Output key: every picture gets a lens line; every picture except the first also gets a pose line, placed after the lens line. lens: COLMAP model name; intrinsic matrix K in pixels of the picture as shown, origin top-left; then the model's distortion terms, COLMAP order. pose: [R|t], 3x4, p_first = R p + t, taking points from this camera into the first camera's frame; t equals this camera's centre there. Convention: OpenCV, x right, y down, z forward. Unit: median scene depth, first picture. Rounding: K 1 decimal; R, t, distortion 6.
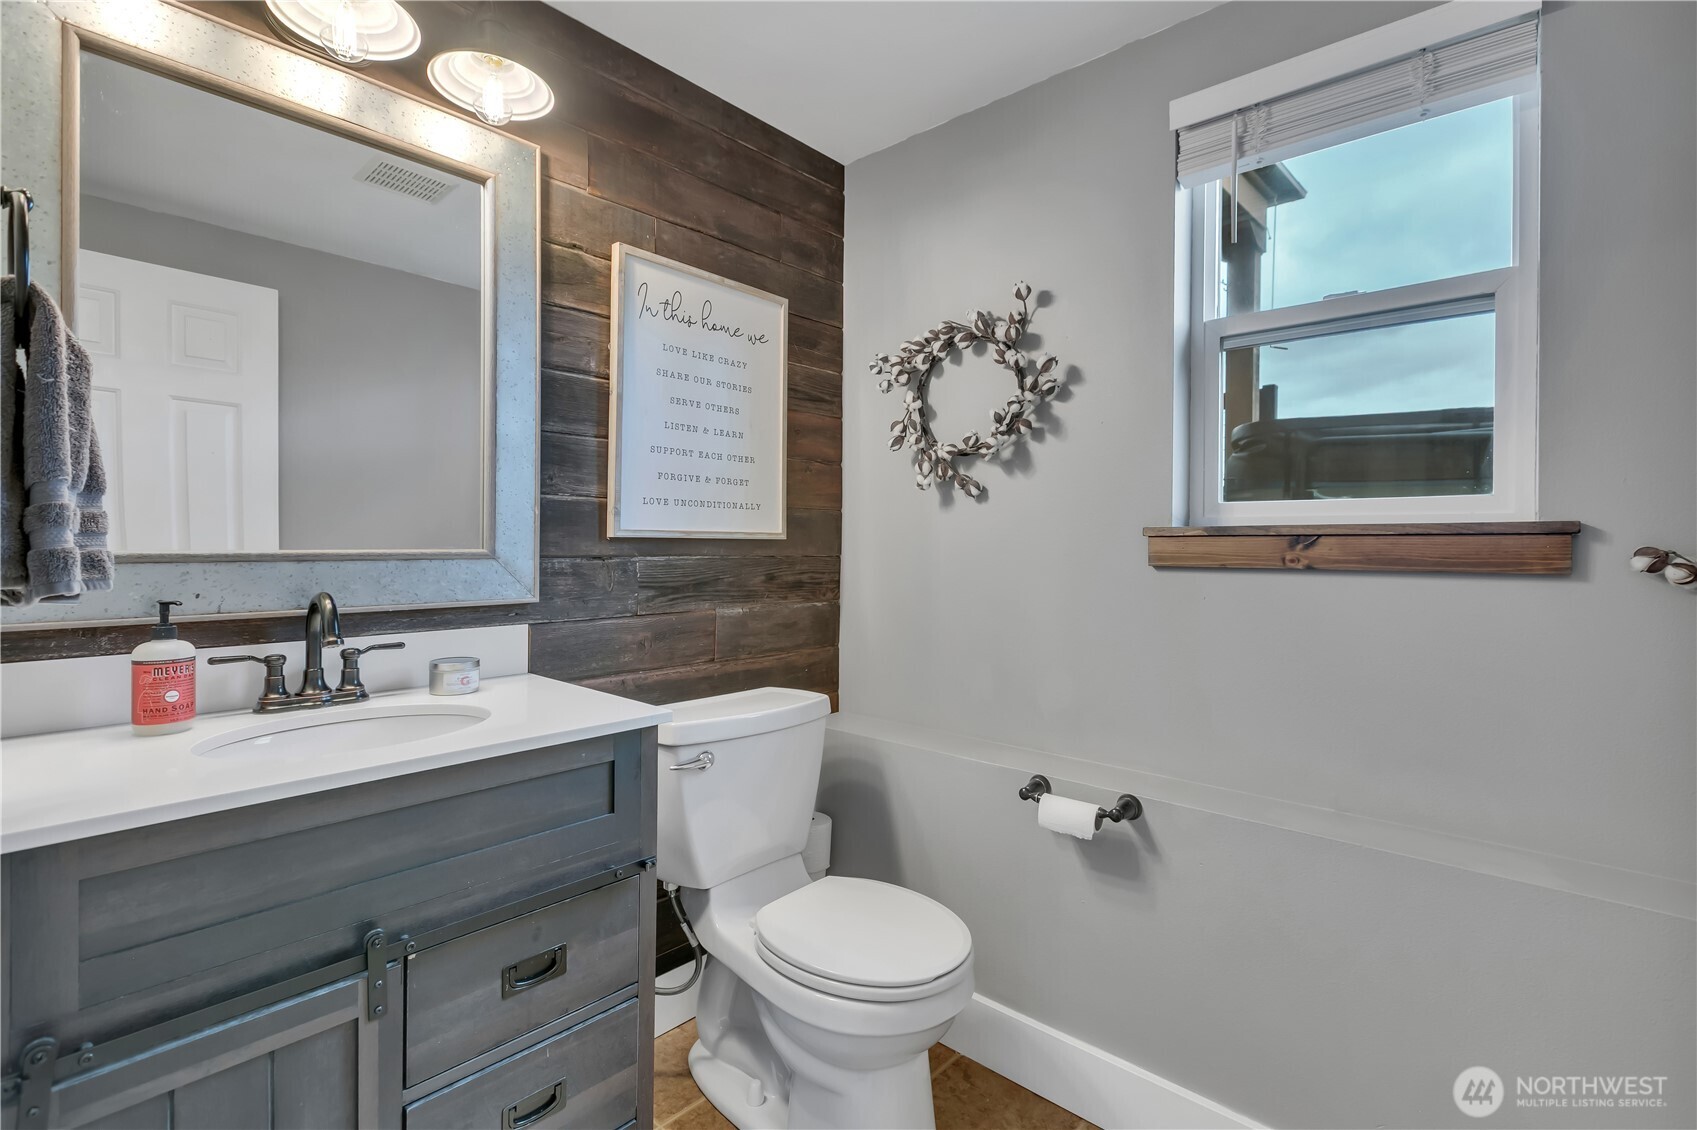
lens RADIAL K [[791.2, 0, 846.4], [0, 791.2, 550.3], [0, 0, 1]] dist [0.003102, 0.000092]
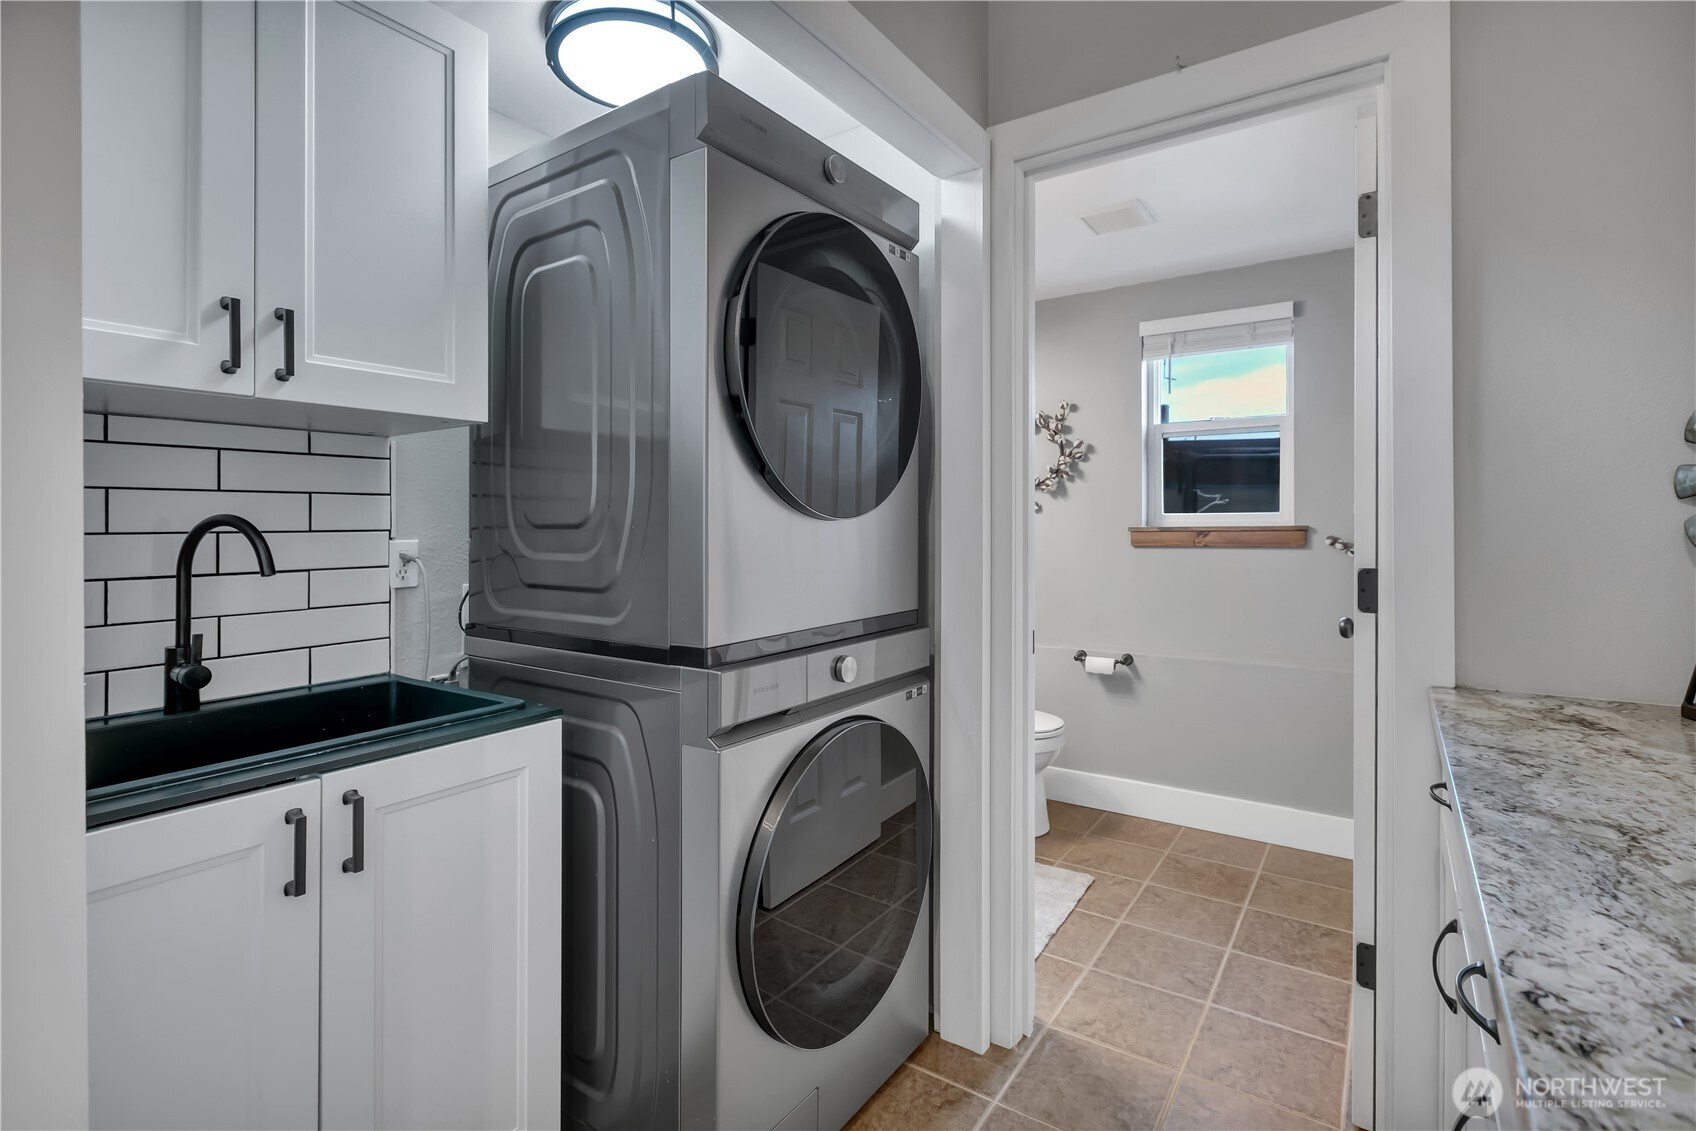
lens RADIAL K [[790.8, 0, 863.3], [0, 790.8, 532.7], [0, 0, 1]] dist [0.003102, 0.000092]
pose [[0.990551, -0.006376, 0.137000, -0.540968], [0.007706, 0.999928, -0.009177, -0.001360], [-0.136931, 0.010146, 0.990529, -0.861297]]
